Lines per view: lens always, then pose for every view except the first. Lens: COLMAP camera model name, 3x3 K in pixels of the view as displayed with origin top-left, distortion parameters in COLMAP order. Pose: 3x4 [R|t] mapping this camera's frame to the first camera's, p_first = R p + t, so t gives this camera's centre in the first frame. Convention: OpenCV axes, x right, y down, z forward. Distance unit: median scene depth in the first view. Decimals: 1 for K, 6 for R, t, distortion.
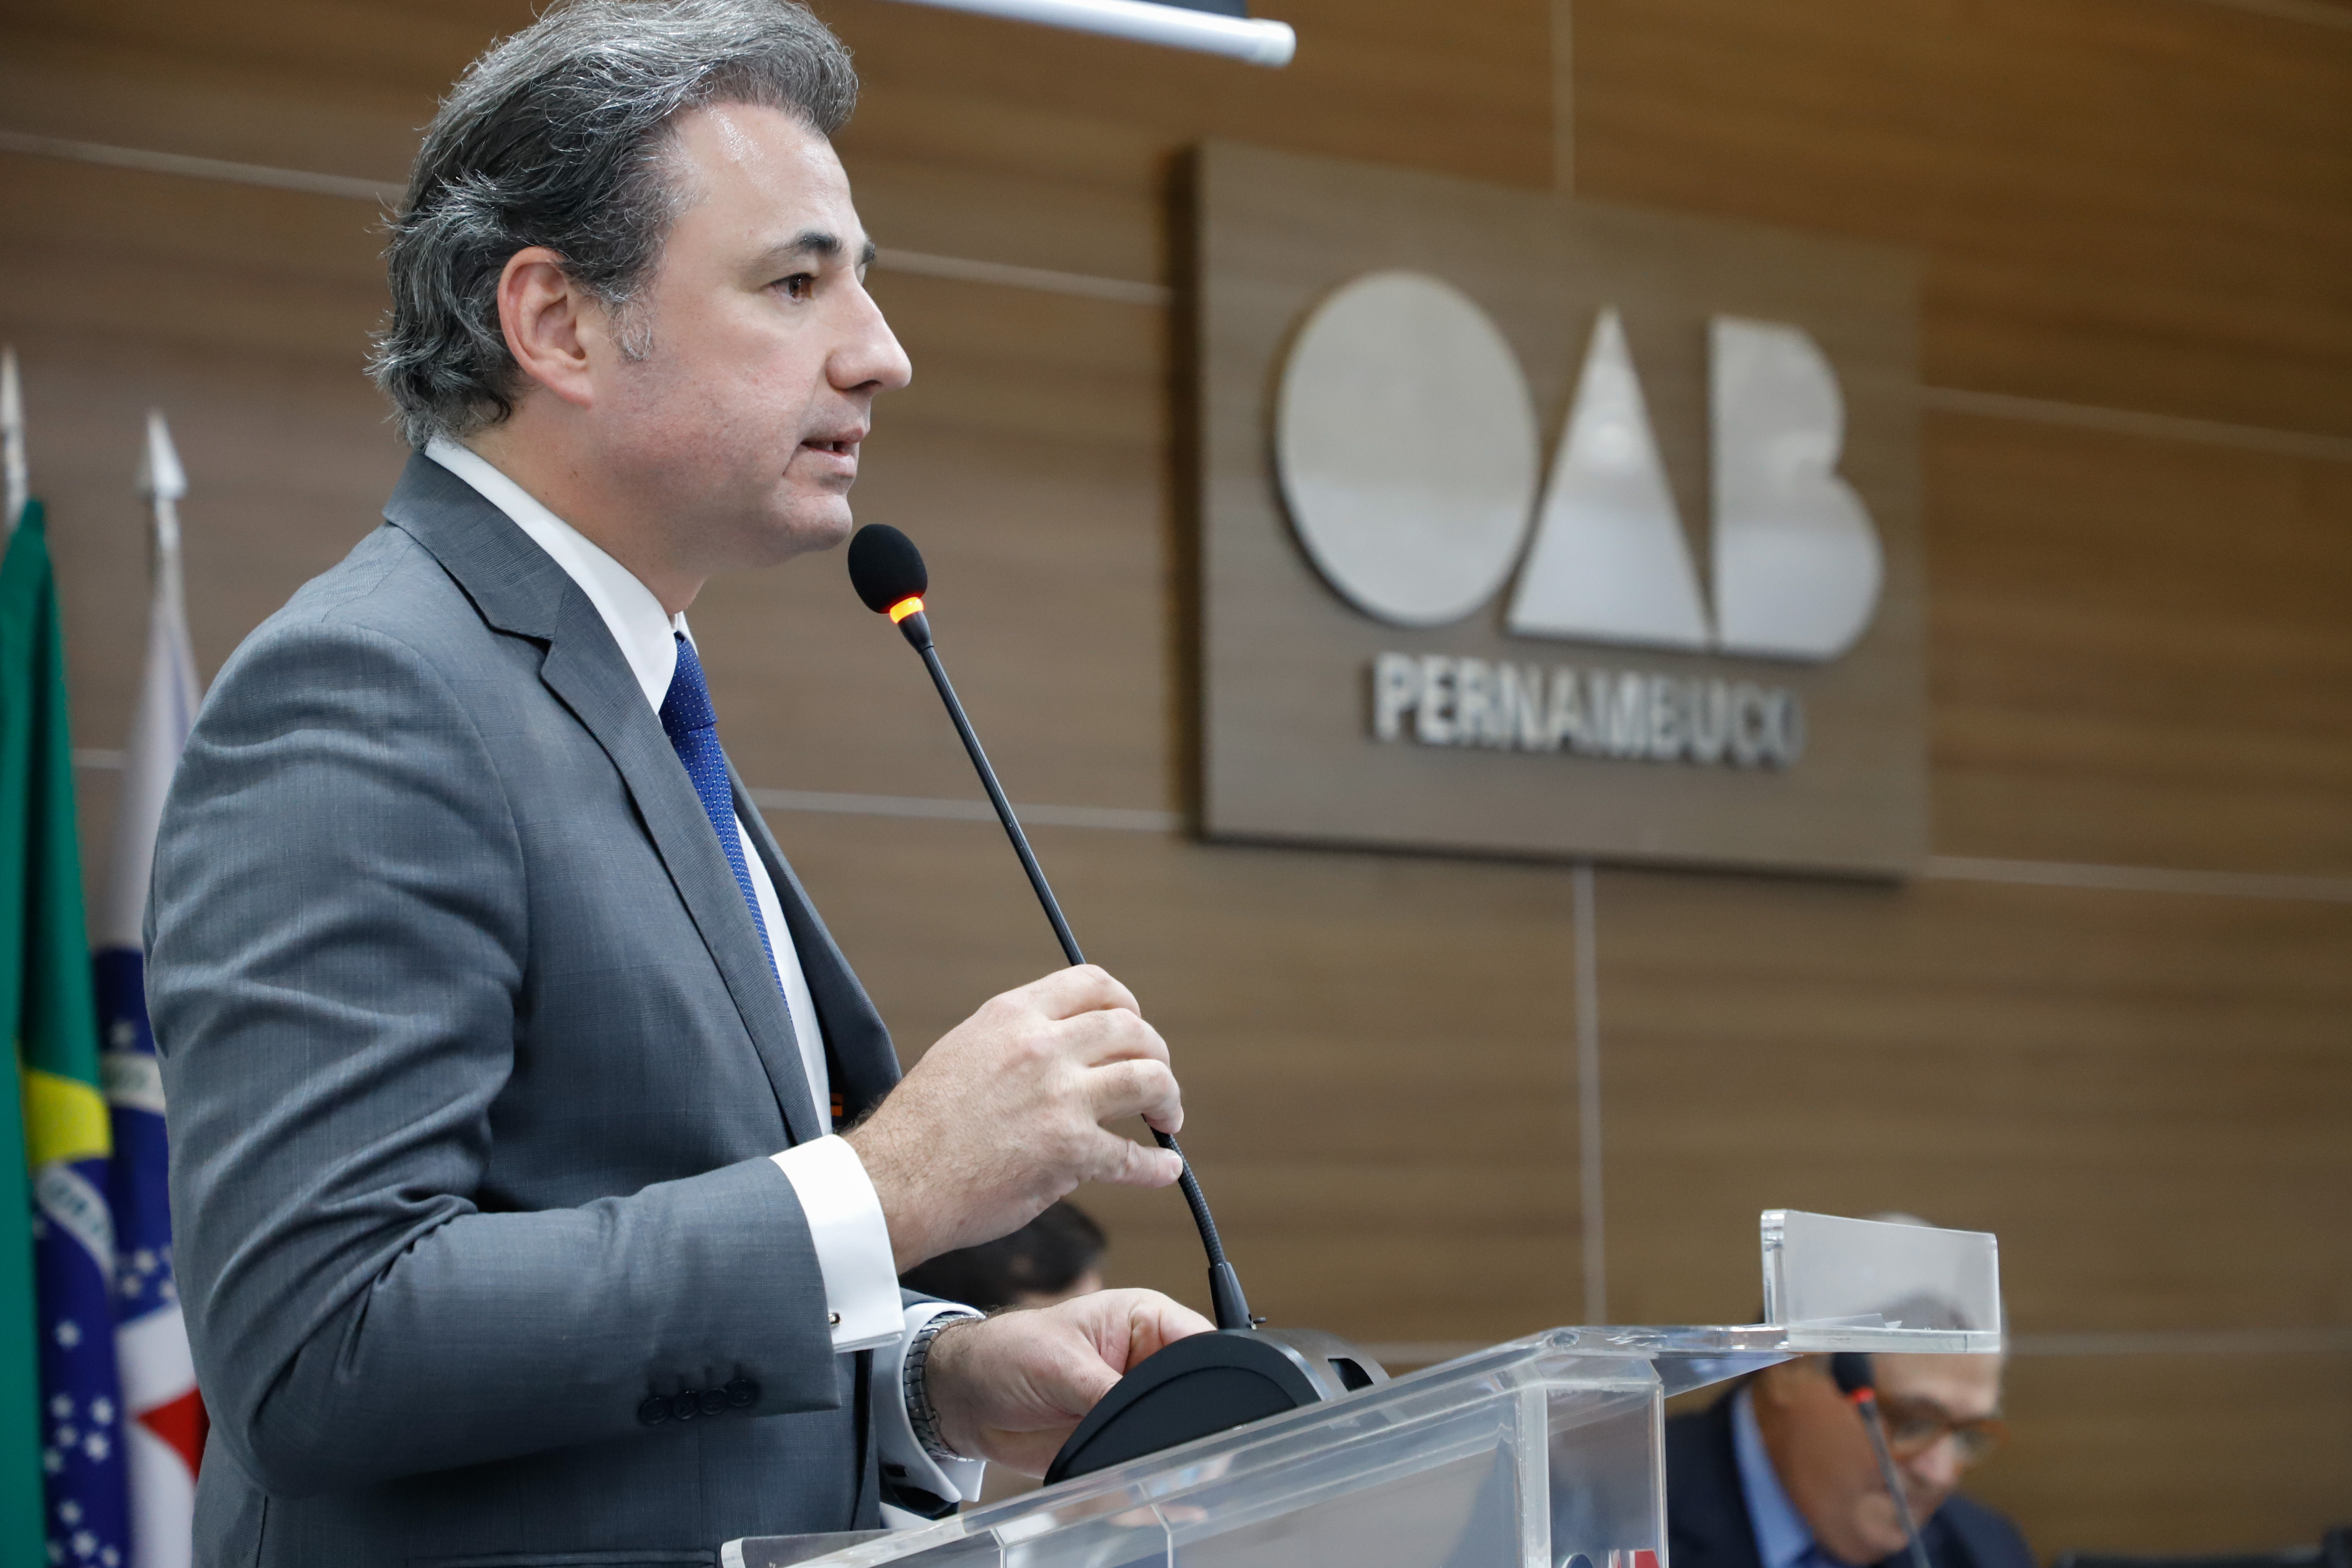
lens RADIAL K [[6252.8, 0, 1163.9], [0, 6252.8, 773.3], [0, 0, 1]] dist [-0.025028, 0.000000]
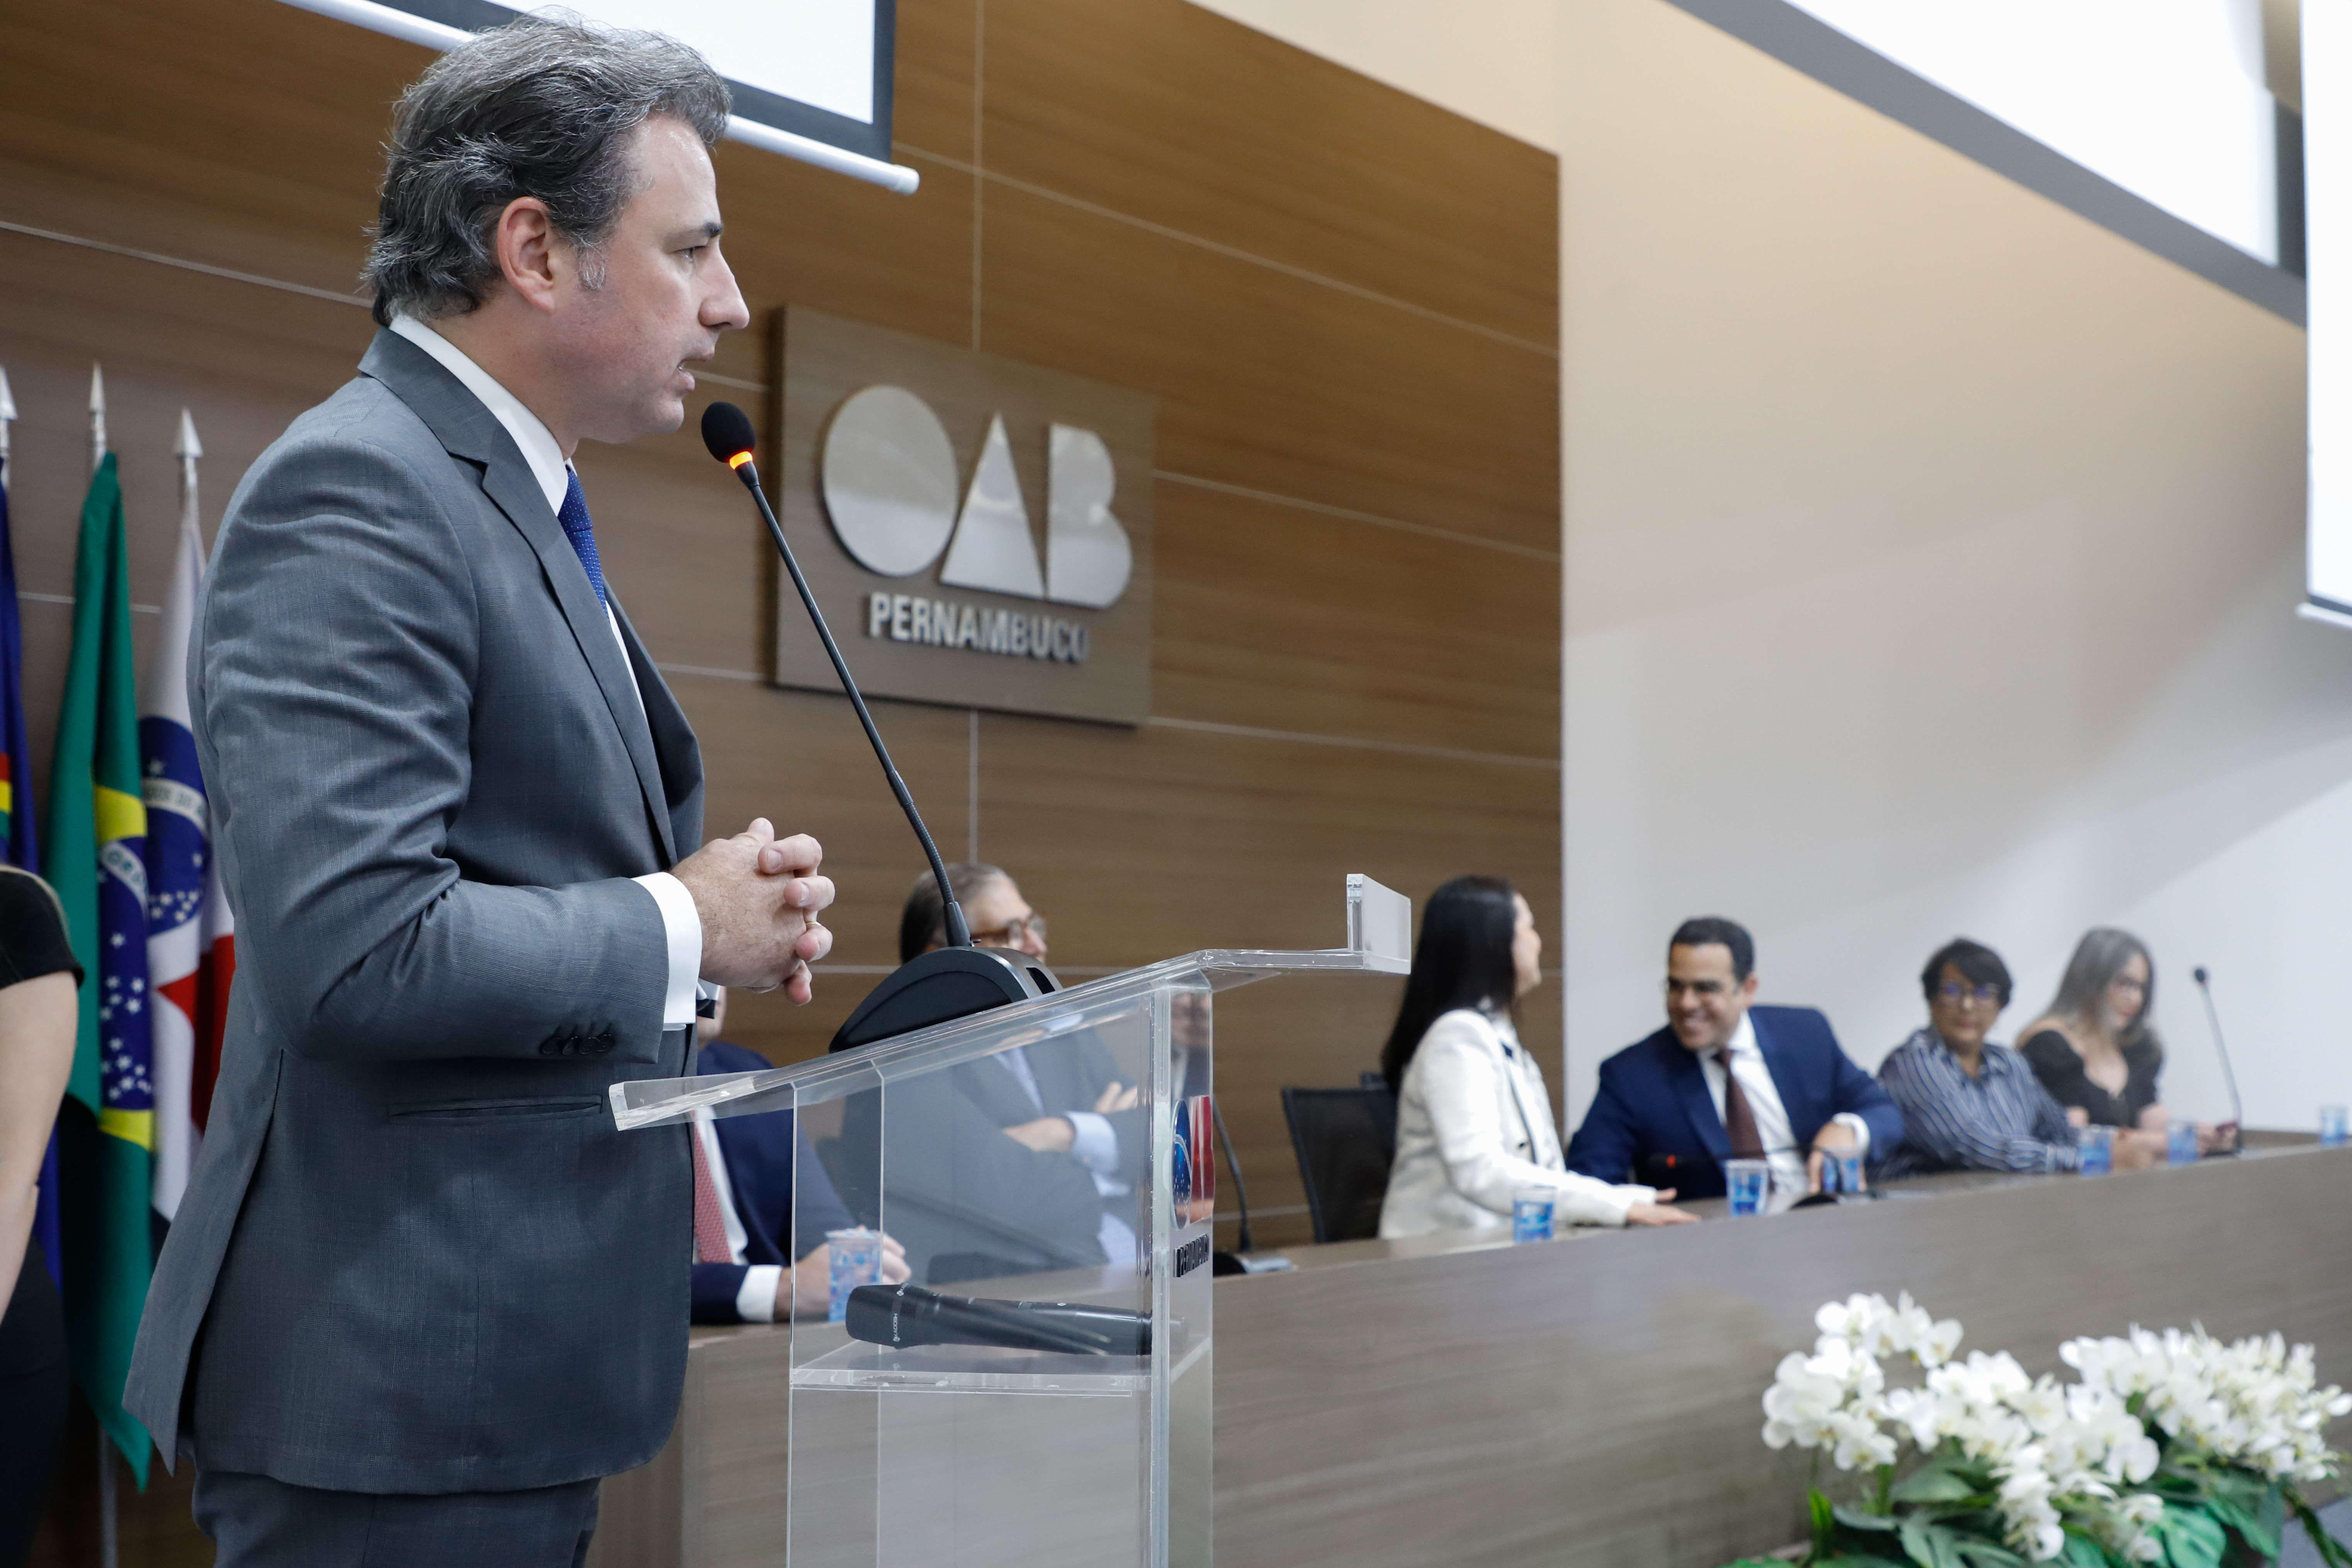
lens RADIAL K [[2967.2, 0, 1169.7], [0, 2967.2, 795.9], [0, 0, 1]] dist [0.041496, 0.000000]
pose [[0.985712, 0.033479, 0.165080, -0.022560], [-0.039055, 0.998767, 0.030647, 0.011479], [-0.163851, -0.036656, 0.985804, 0.121292]]
